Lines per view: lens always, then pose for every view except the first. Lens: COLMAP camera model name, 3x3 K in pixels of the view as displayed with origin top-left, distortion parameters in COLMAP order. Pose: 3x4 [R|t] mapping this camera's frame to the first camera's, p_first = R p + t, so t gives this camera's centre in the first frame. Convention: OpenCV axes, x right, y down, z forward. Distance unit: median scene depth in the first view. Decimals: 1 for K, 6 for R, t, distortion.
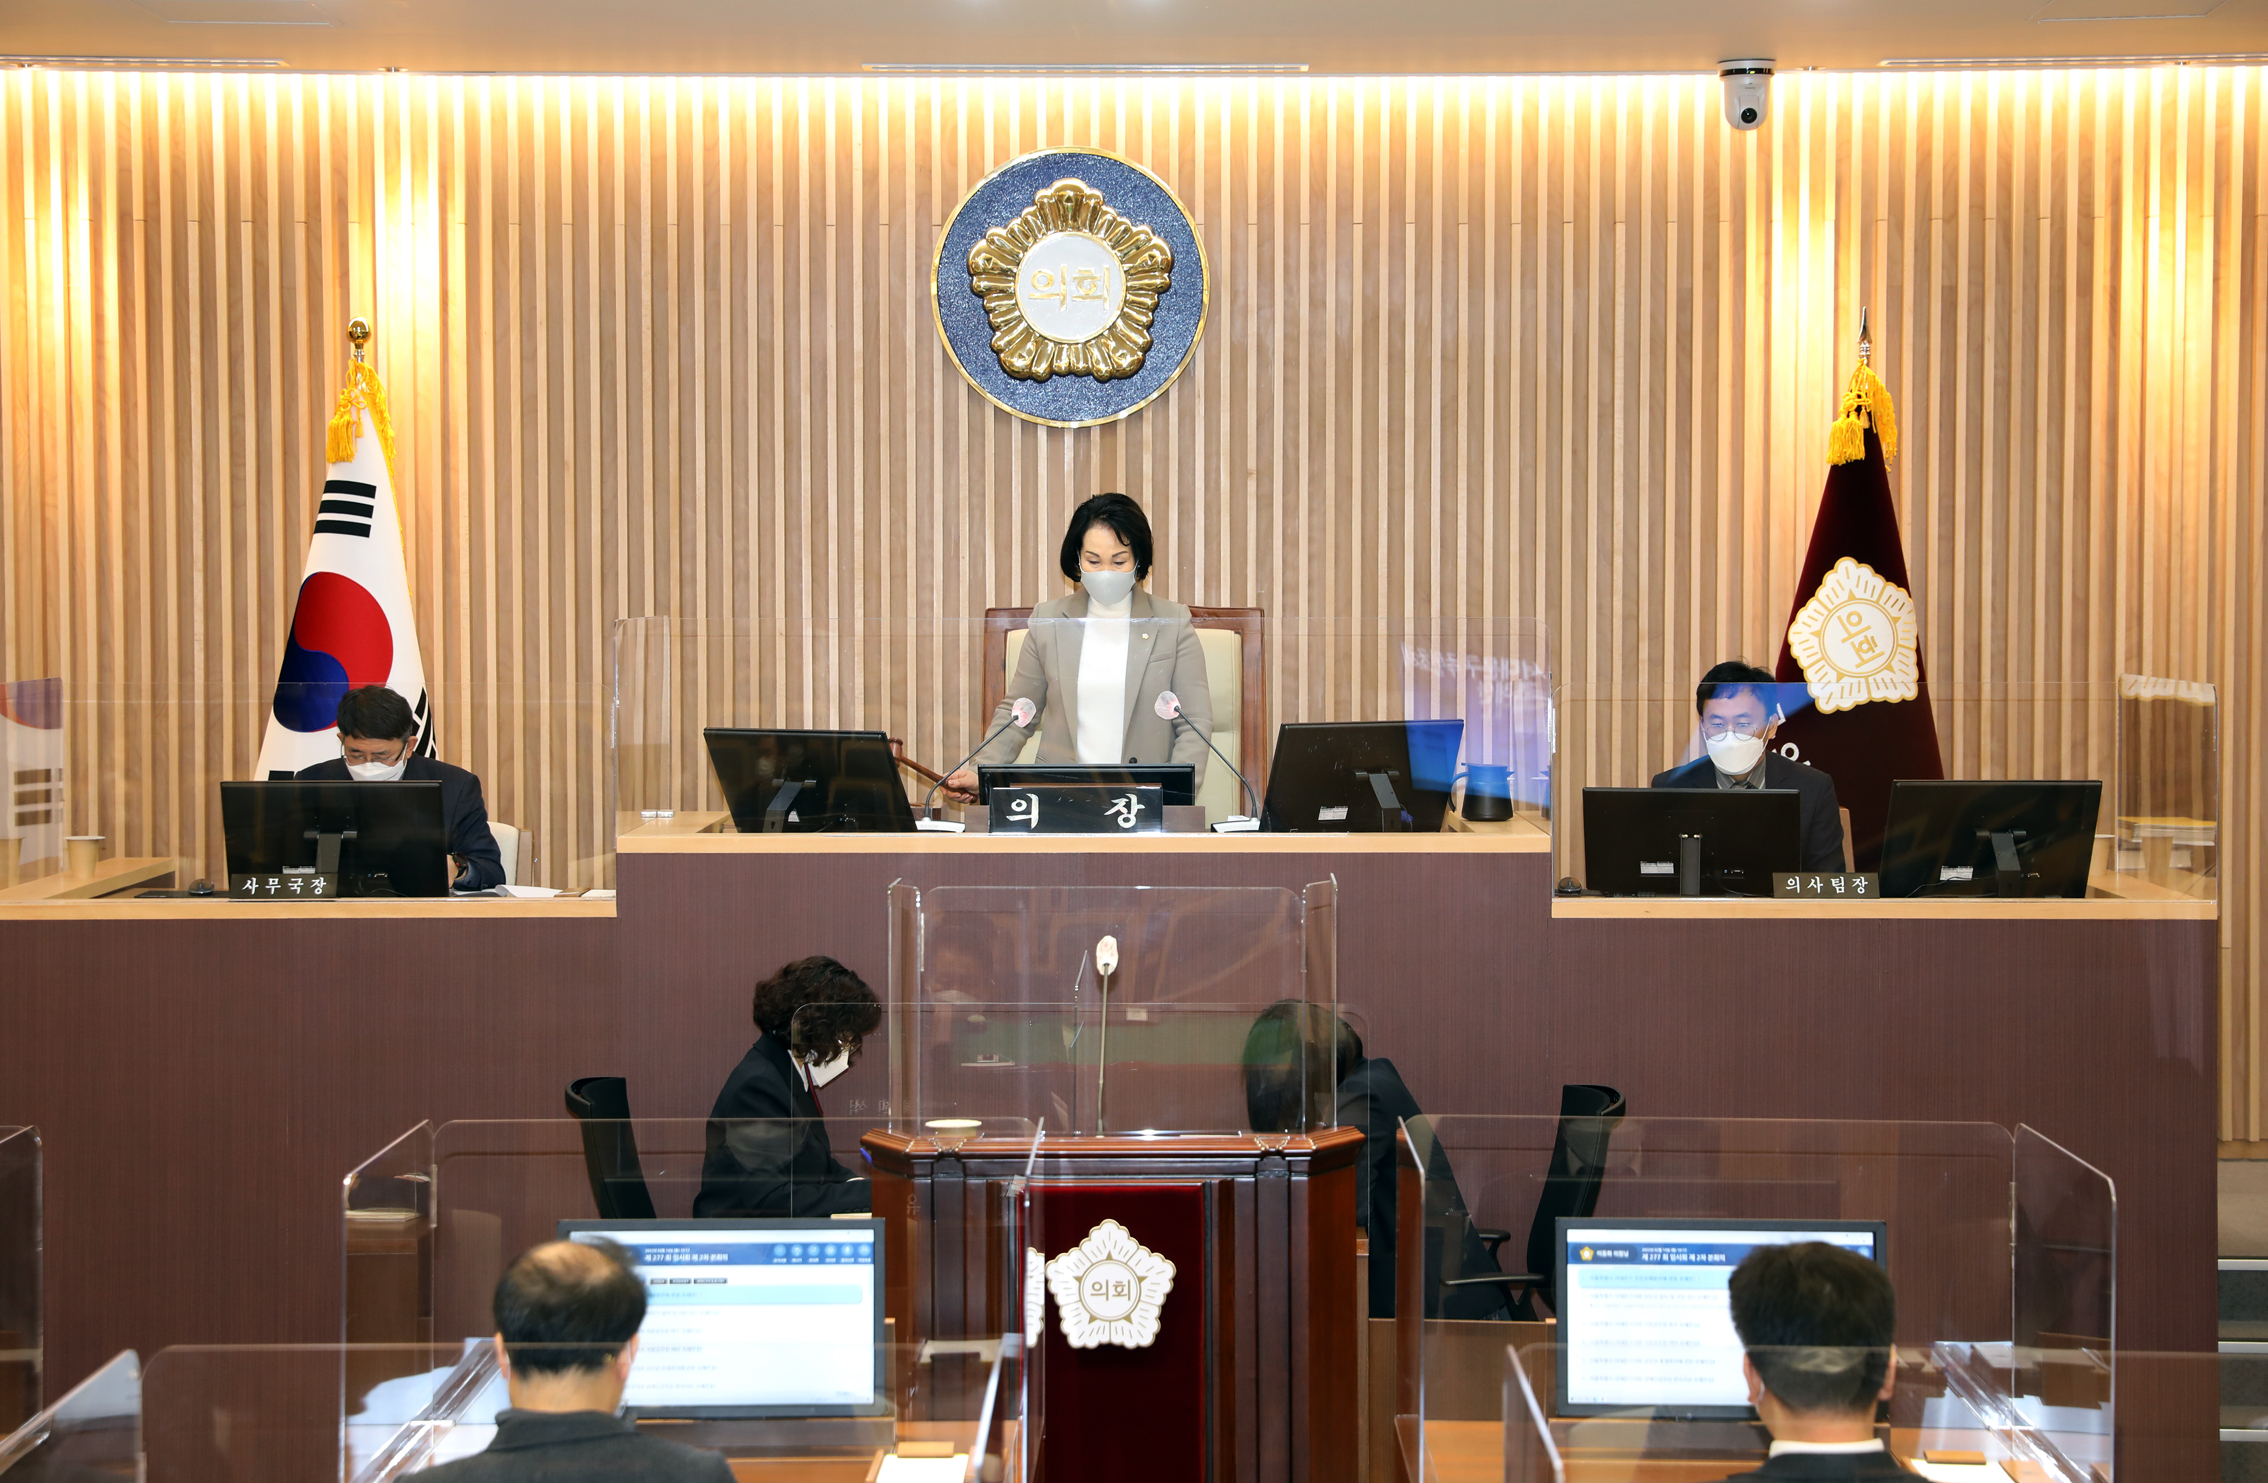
lens RADIAL K [[4516.6, 0, 1134.0], [0, 4516.6, 741.5], [0, 0, 1]] dist [0.266626, -0.194817]
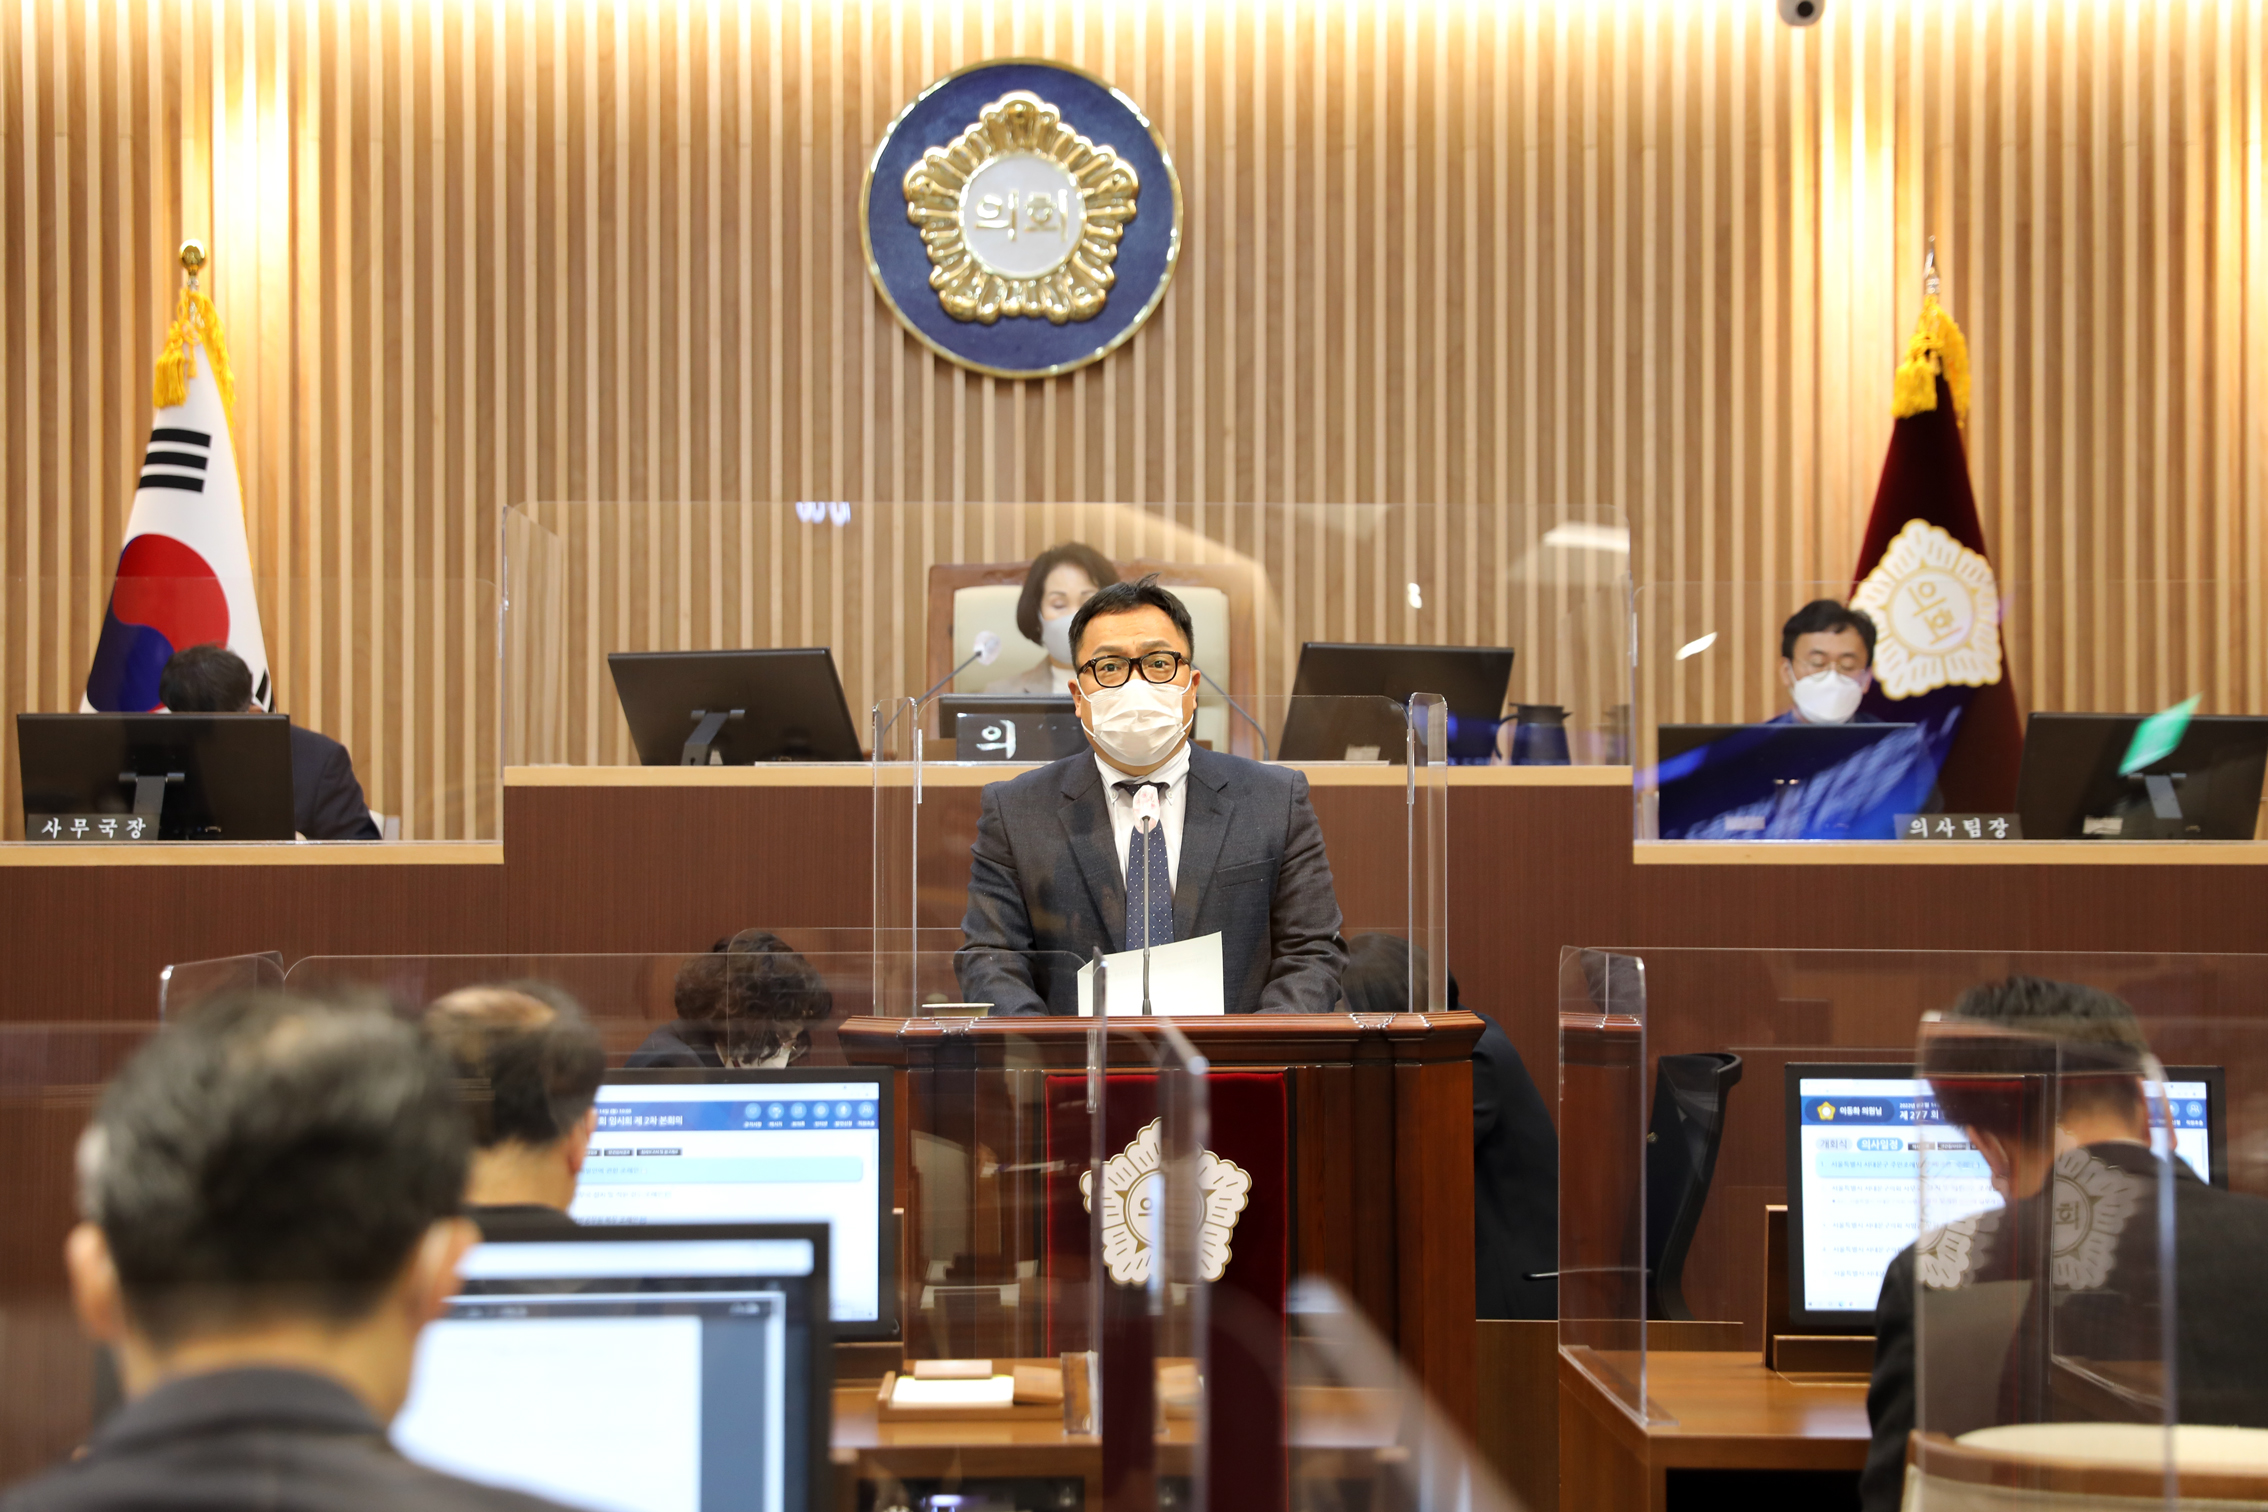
lens RADIAL K [[4400.5, 0, 1134.0], [0, 4400.5, 756.0], [0, 0, 1]] dist [0.283560, -0.148579]
pose [[0.999157, 0.001408, 0.041023, -0.027654], [0.001518, 0.997460, -0.071217, 0.064765], [-0.041020, 0.071220, 0.996617, 0.162664]]
